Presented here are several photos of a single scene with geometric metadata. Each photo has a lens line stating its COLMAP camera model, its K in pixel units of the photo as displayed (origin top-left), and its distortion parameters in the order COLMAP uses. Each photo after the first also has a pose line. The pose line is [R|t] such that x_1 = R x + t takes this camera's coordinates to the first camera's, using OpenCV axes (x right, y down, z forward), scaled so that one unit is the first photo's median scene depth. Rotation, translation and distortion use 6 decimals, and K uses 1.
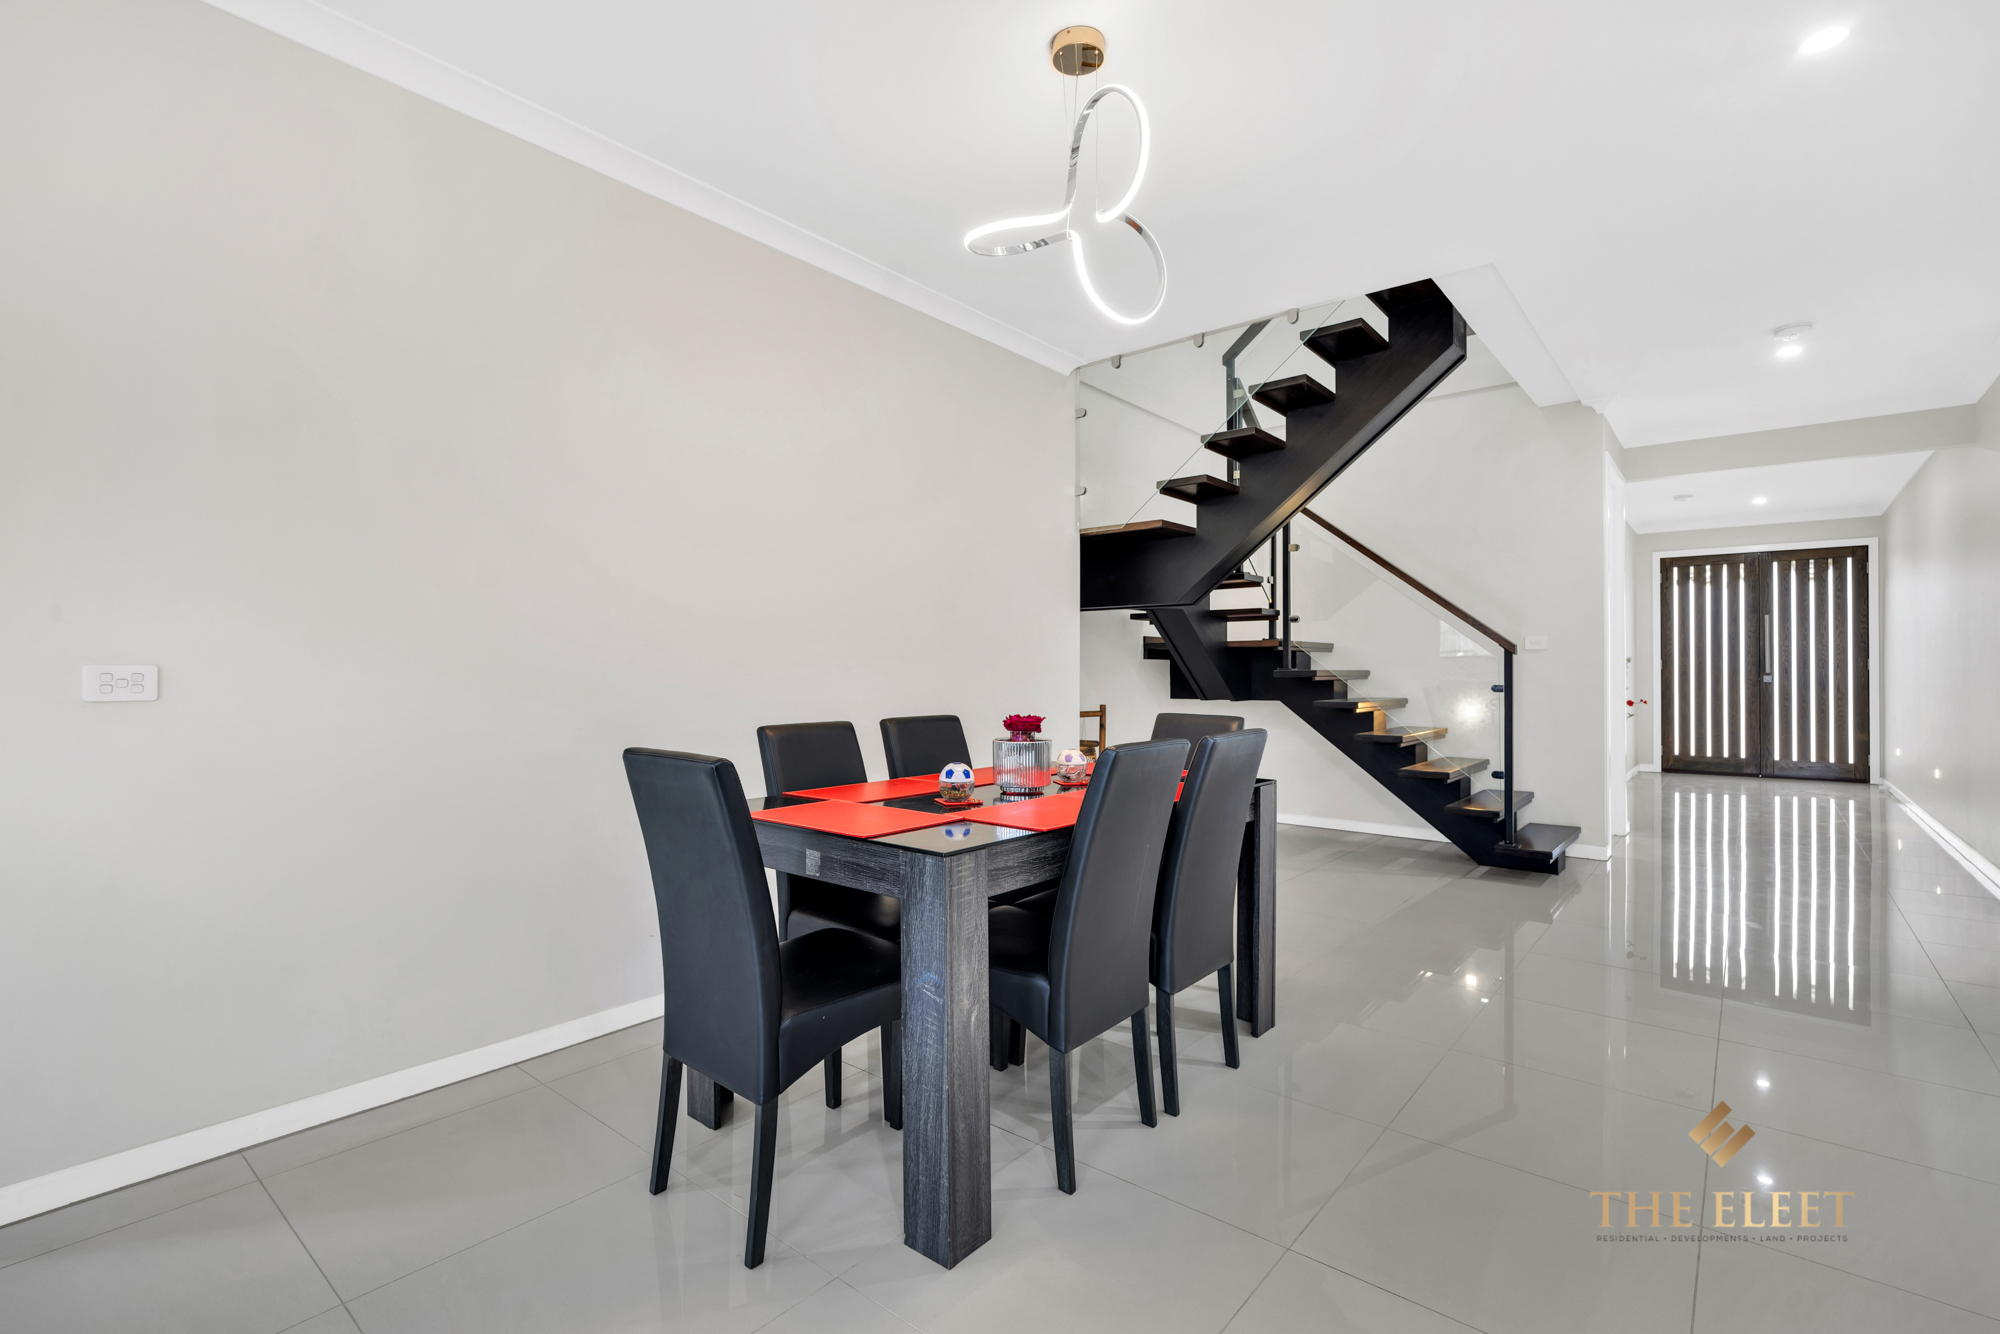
lens RADIAL K [[945.7, 0, 993.4], [0, 945.7, 668.6], [0, 0, 1]] dist [0.006418, -0.001316]
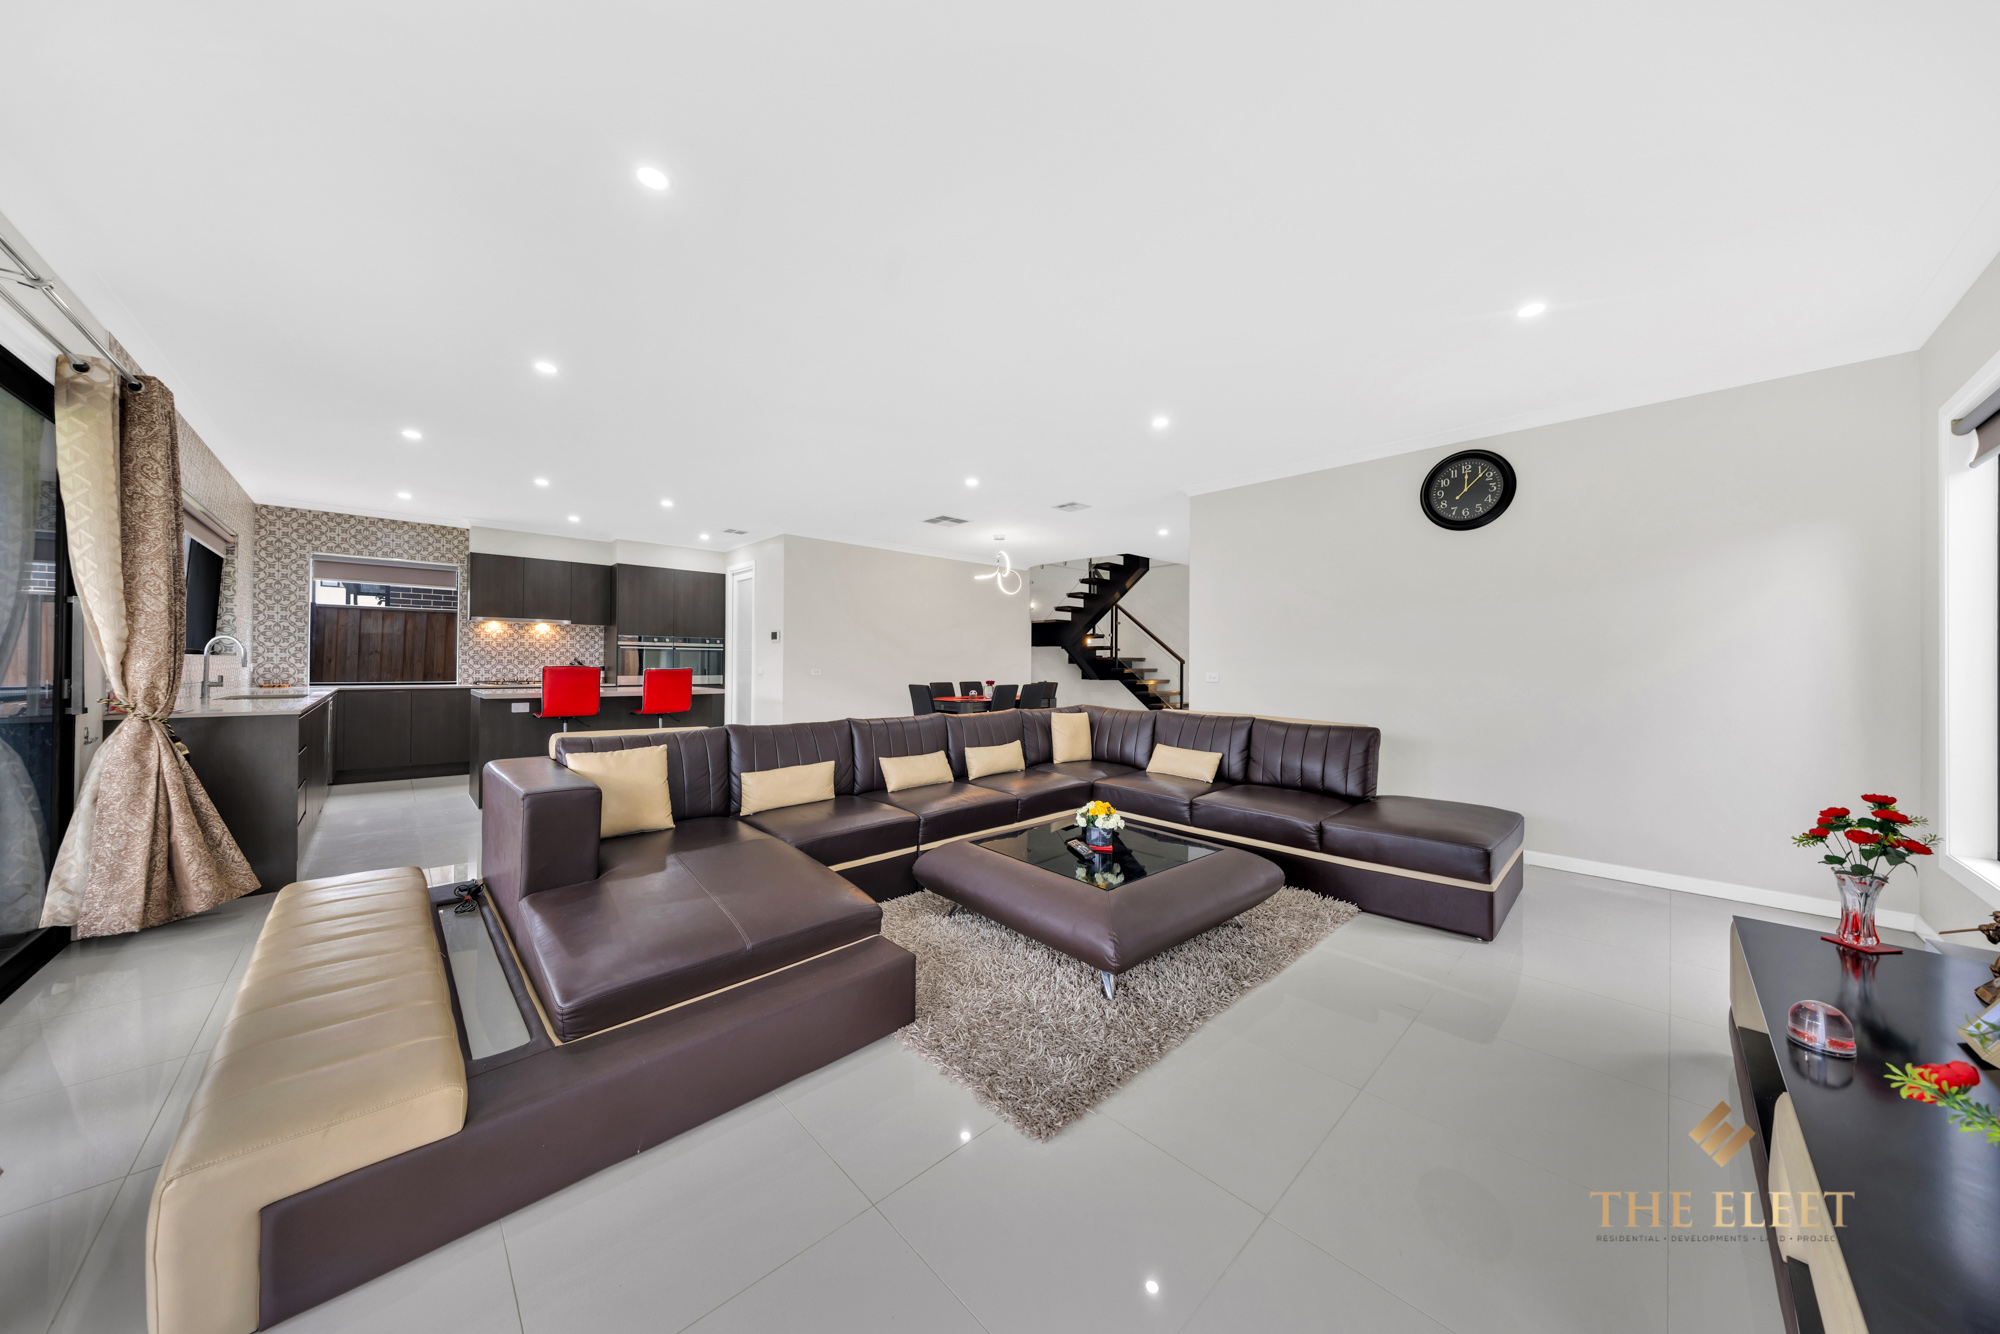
lens RADIAL K [[639.4, 0, 986.9], [0, 639.4, 656.7], [0, 0, 1]] dist [-0.000495, -0.000405]
pose [[0.993962, 0.003423, -0.109674, 0.163729], [-0.004248, 0.999964, -0.007289, -0.019770], [0.109645, 0.007711, 0.993941, -0.940730]]
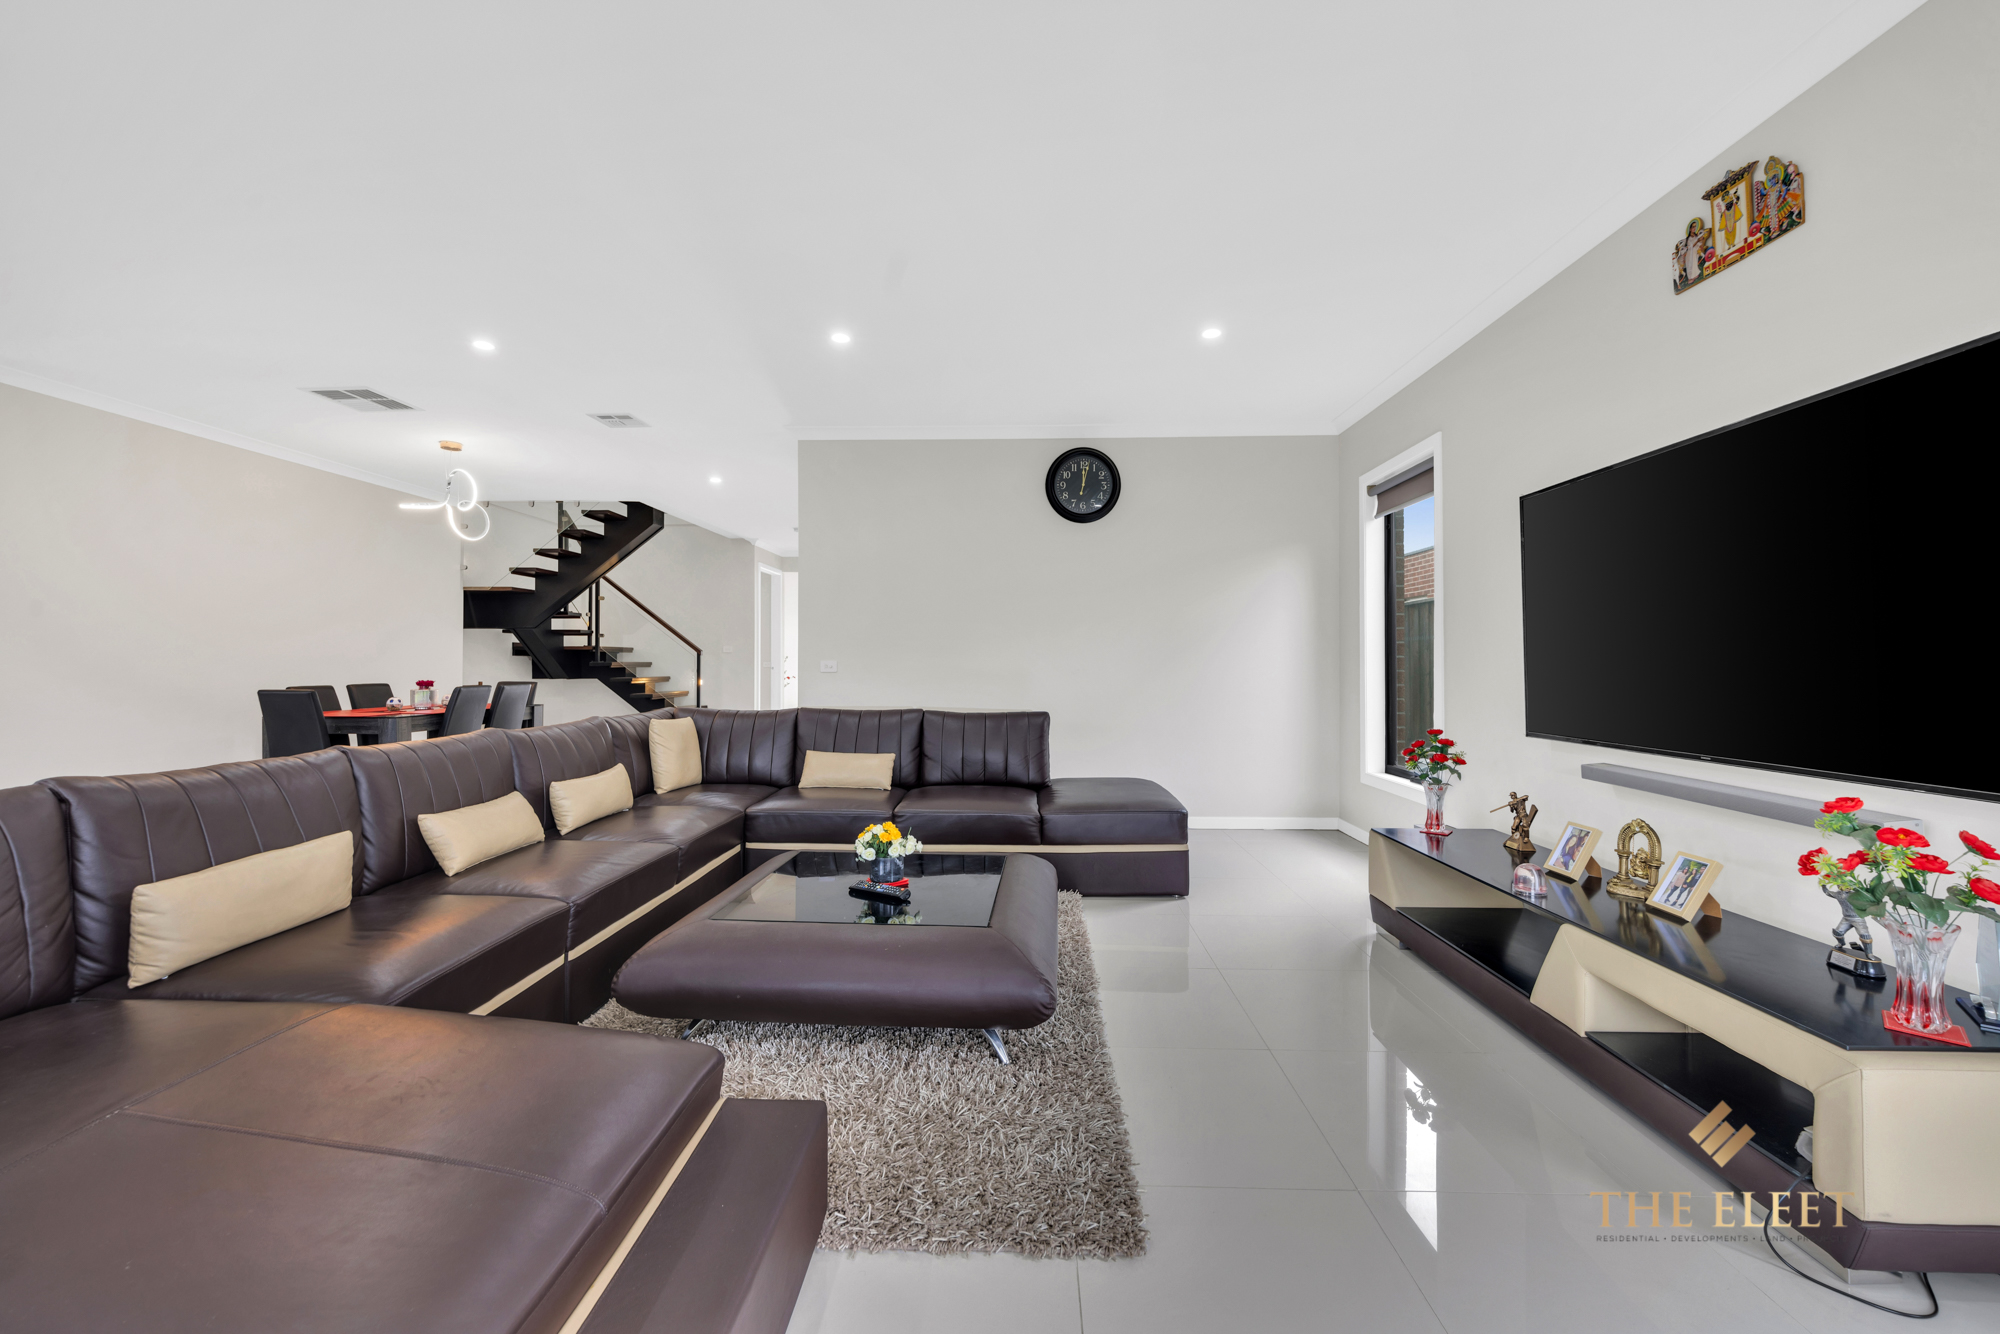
lens RADIAL K [[780.4, 0, 1011.2], [0, 780.4, 651.2], [0, 0, 1]] dist [-0.004195, -0.001691]
pose [[0.778871, 0.009025, 0.627119, -0.027390], [-0.002838, 0.999937, -0.010865, -0.006297], [-0.627178, 0.006683, 0.778847, -0.837345]]
